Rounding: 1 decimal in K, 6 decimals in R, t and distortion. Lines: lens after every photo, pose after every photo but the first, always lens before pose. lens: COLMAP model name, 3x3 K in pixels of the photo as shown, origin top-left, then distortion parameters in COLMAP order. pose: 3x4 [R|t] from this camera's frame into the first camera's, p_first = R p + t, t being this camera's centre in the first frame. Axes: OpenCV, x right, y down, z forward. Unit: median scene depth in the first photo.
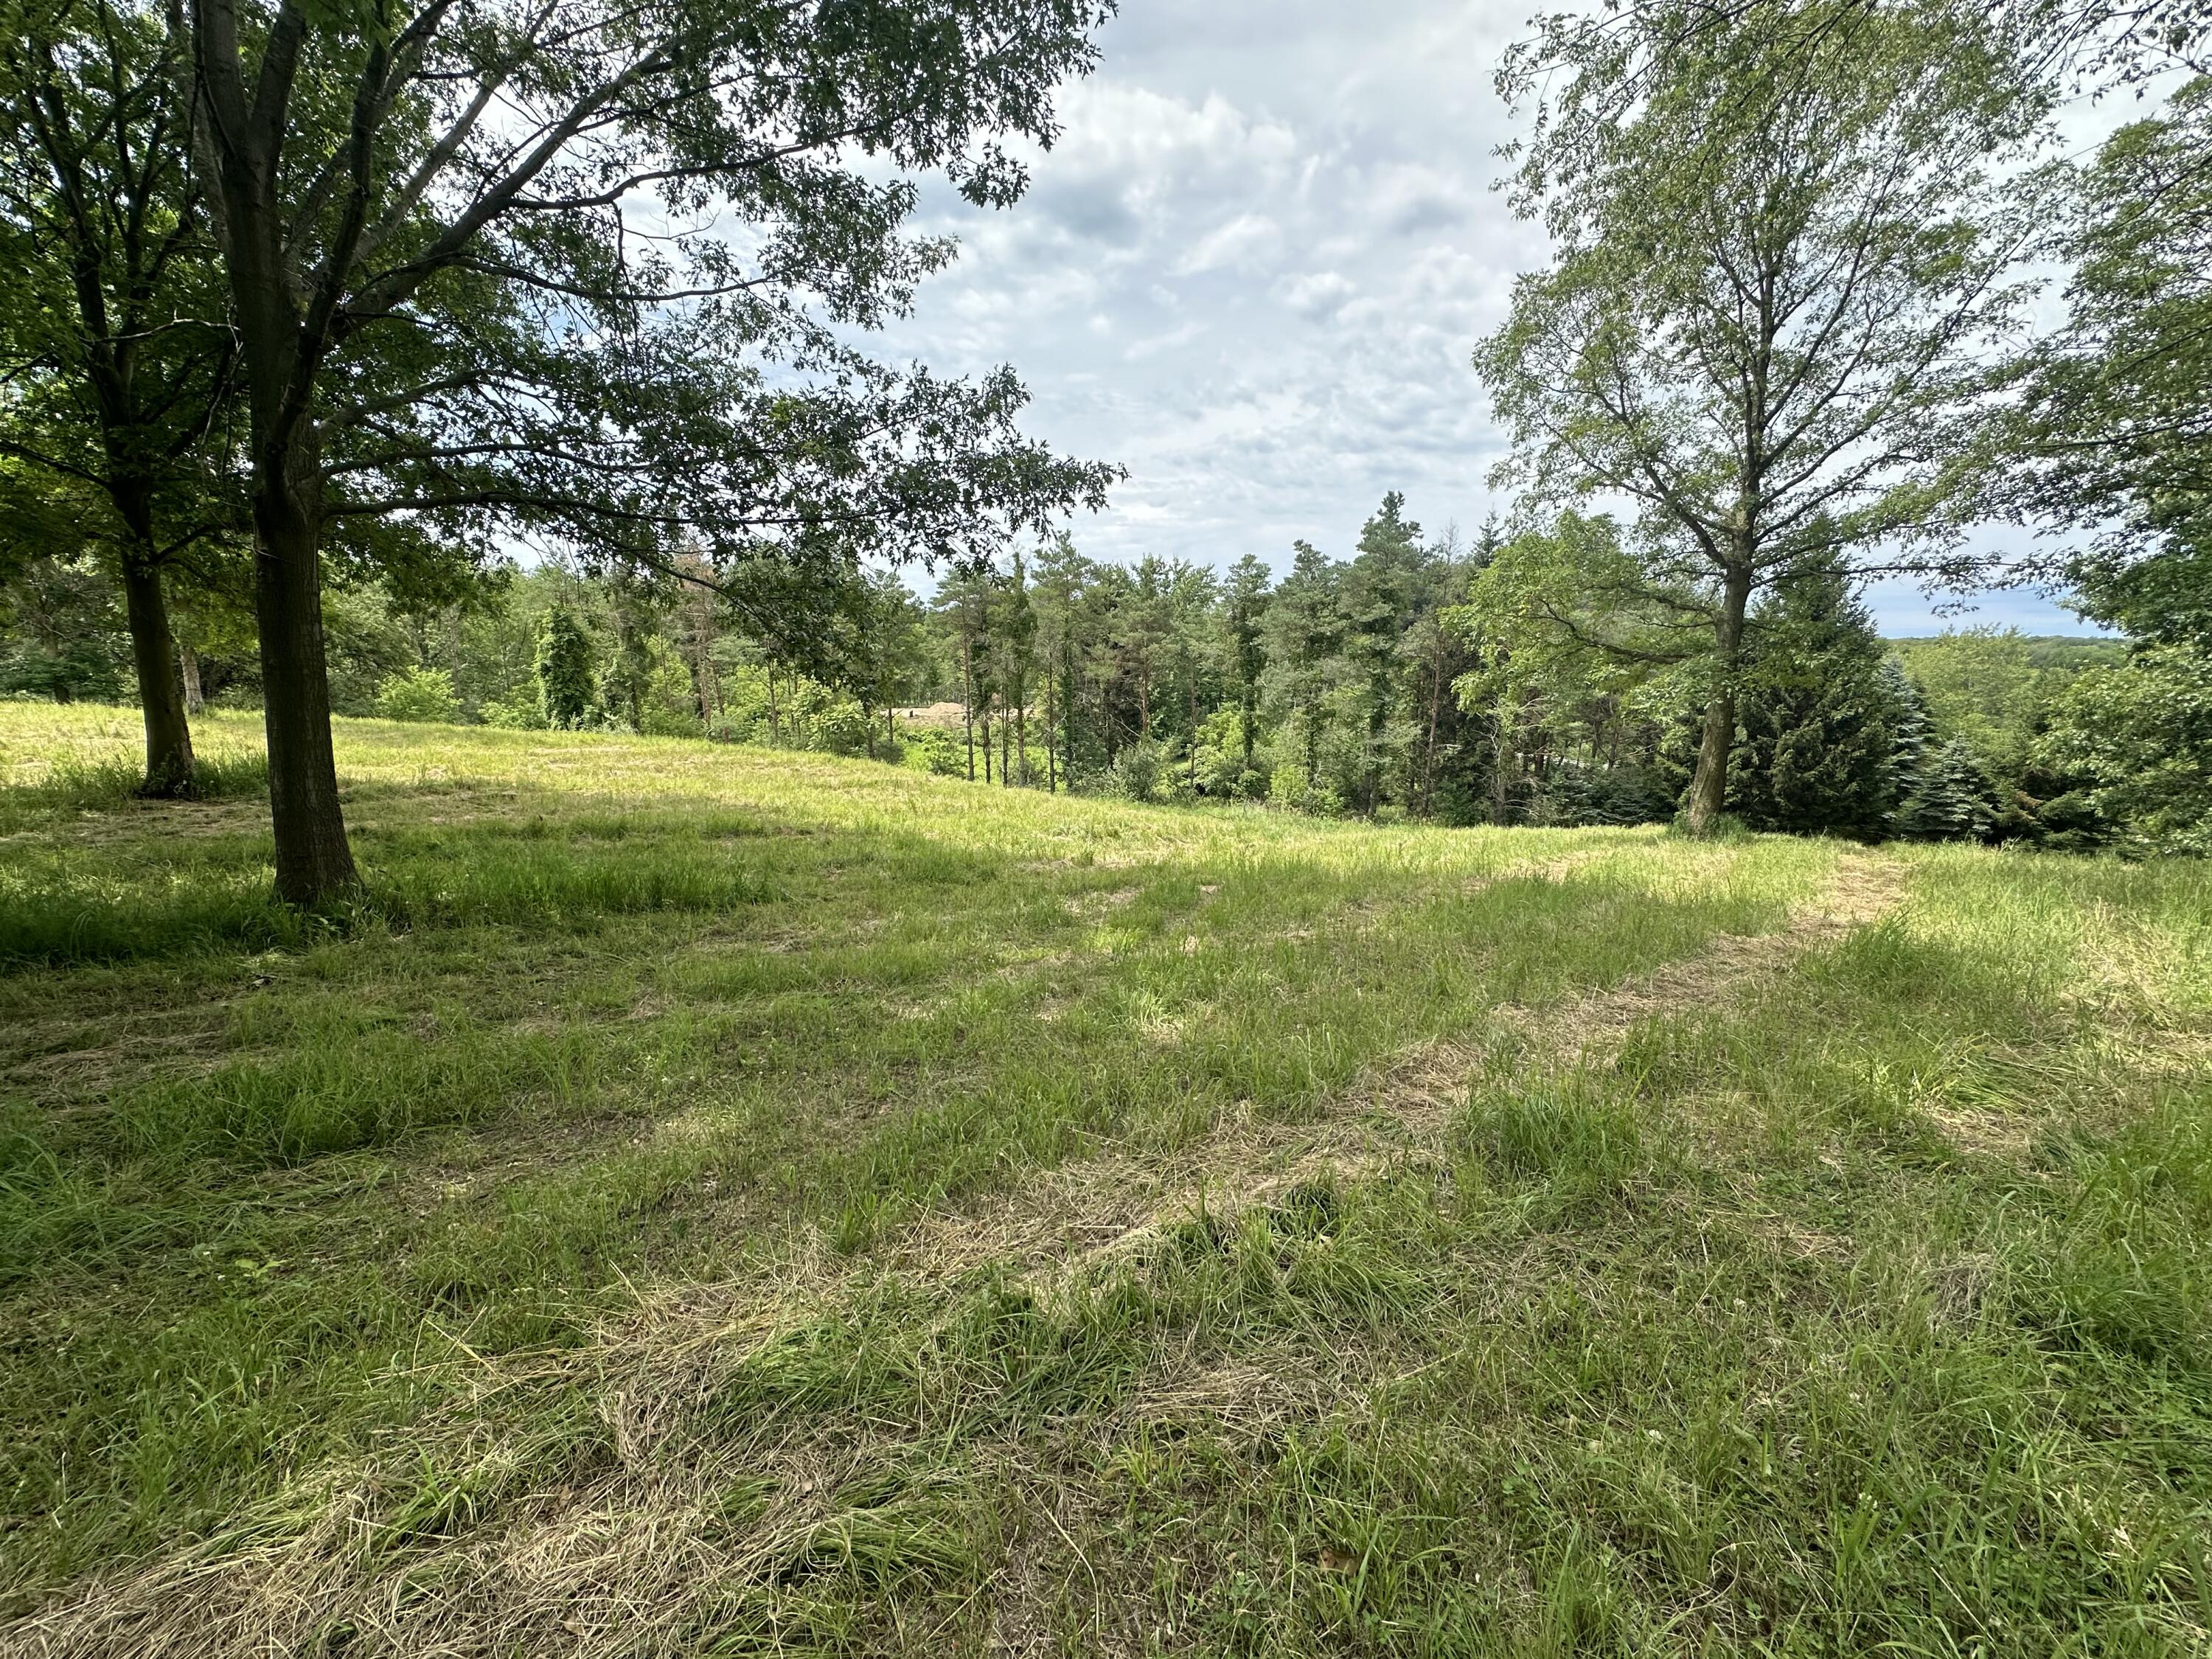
lens RADIAL K [[883.8, 0, 1119.8], [0, 883.8, 824.6], [0, 0, 1]] dist [-0.001028, 0.000730]
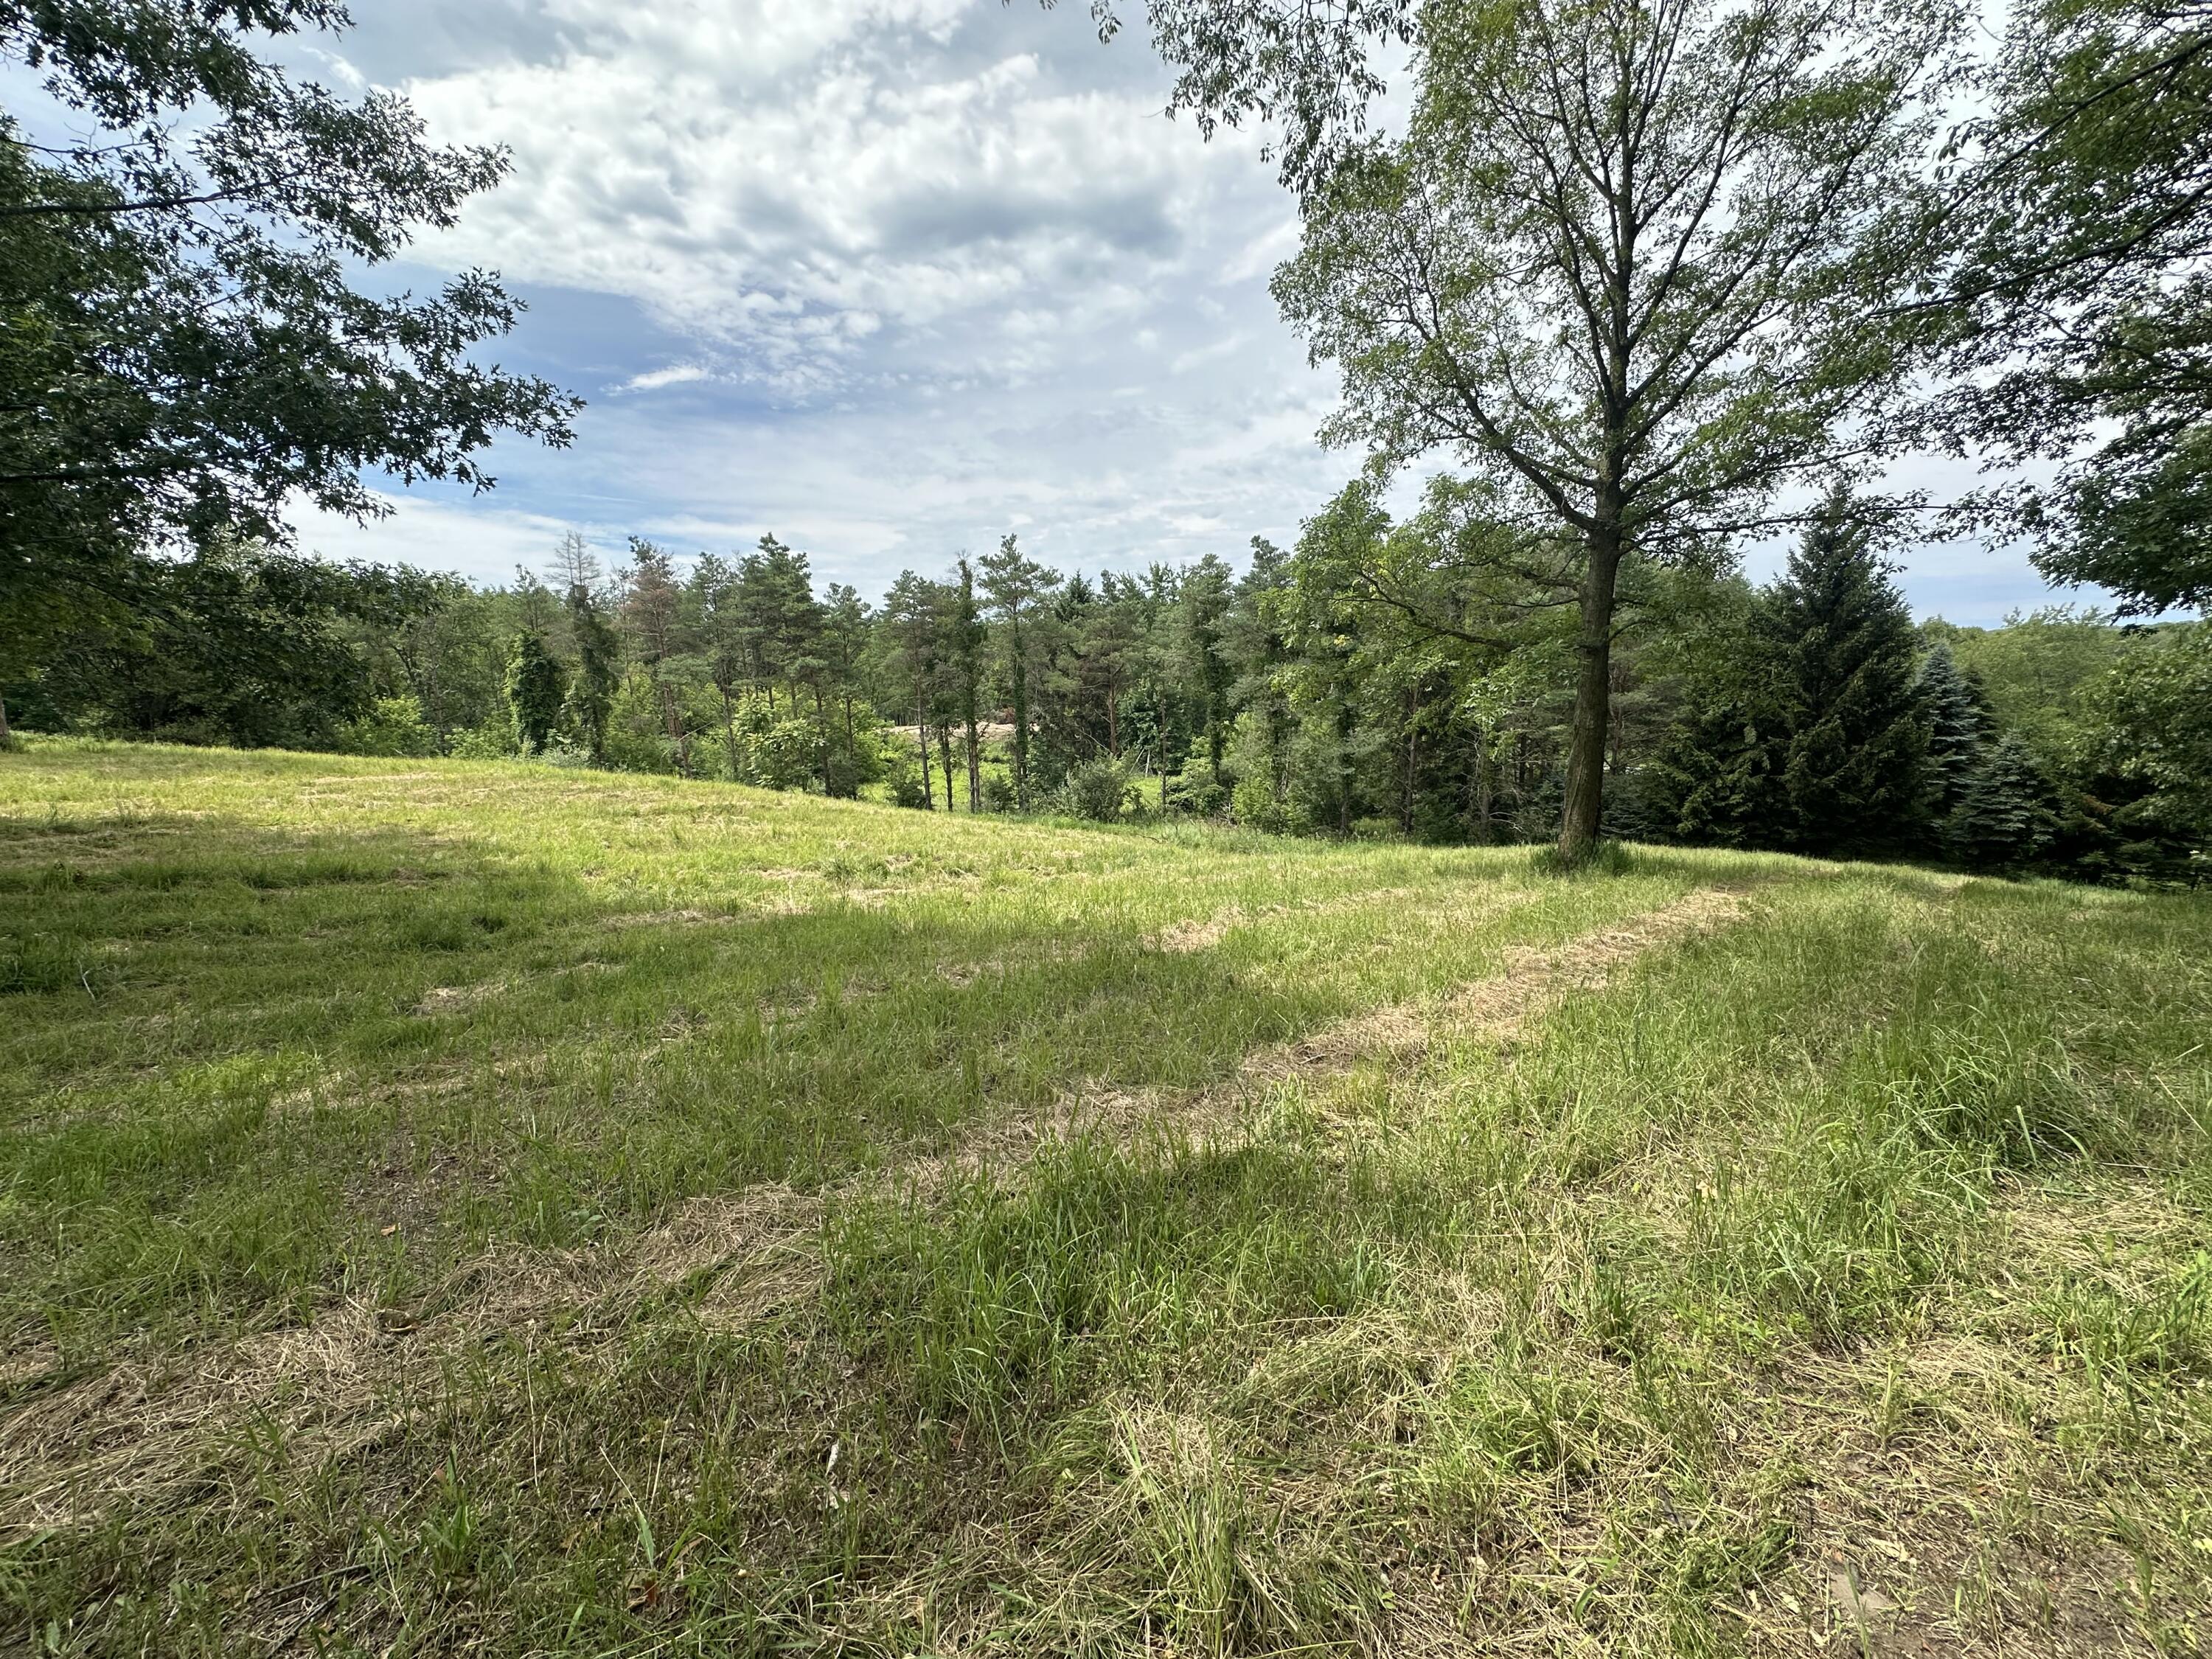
lens RADIAL K [[883.8, 0, 1118.5], [0, 883.8, 828.1], [0, 0, 1]] dist [-0.001028, 0.000730]
pose [[0.997285, -0.012152, -0.072622, 0.118709], [0.011335, 0.999868, -0.011654, -0.005343], [0.072754, 0.010800, 0.997291, 0.063739]]
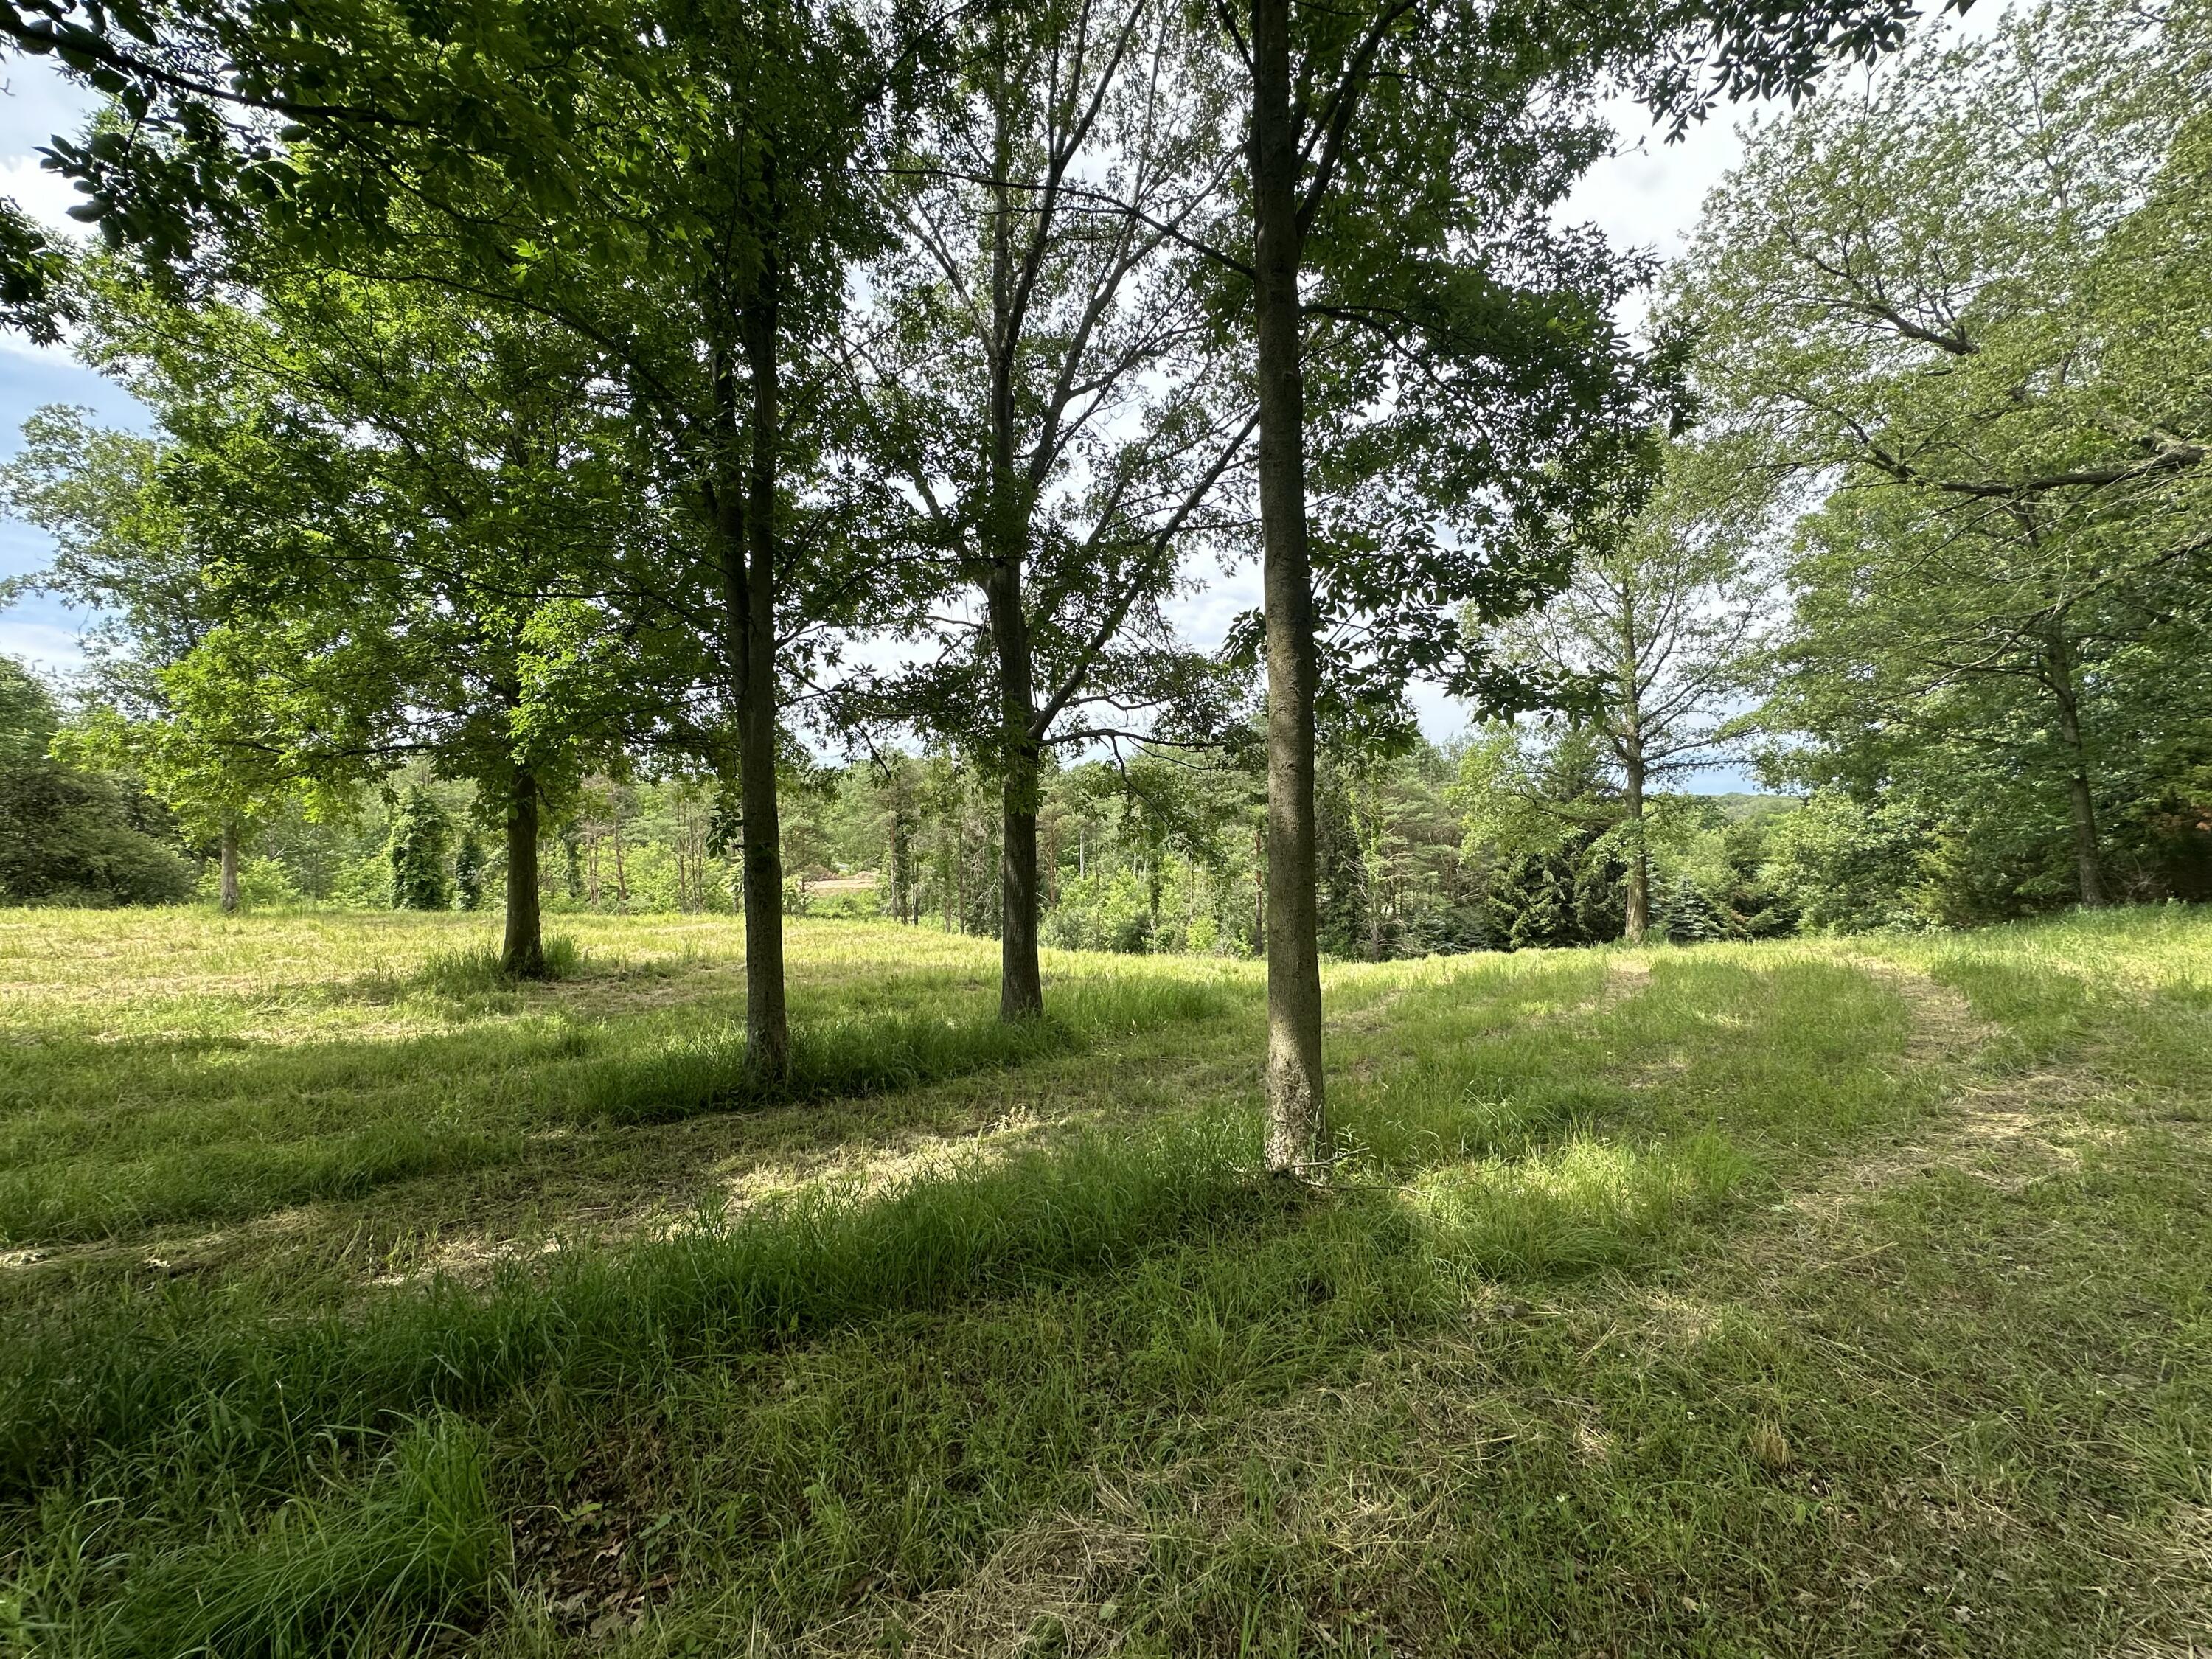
lens RADIAL K [[883.8, 0, 1115.4], [0, 883.8, 831.3], [0, 0, 1]] dist [-0.001028, 0.000730]
pose [[0.966458, -0.022634, 0.255827, -0.198575], [0.067606, 0.983398, -0.168396, 0.005263], [-0.247768, 0.180043, 0.951943, -0.063405]]
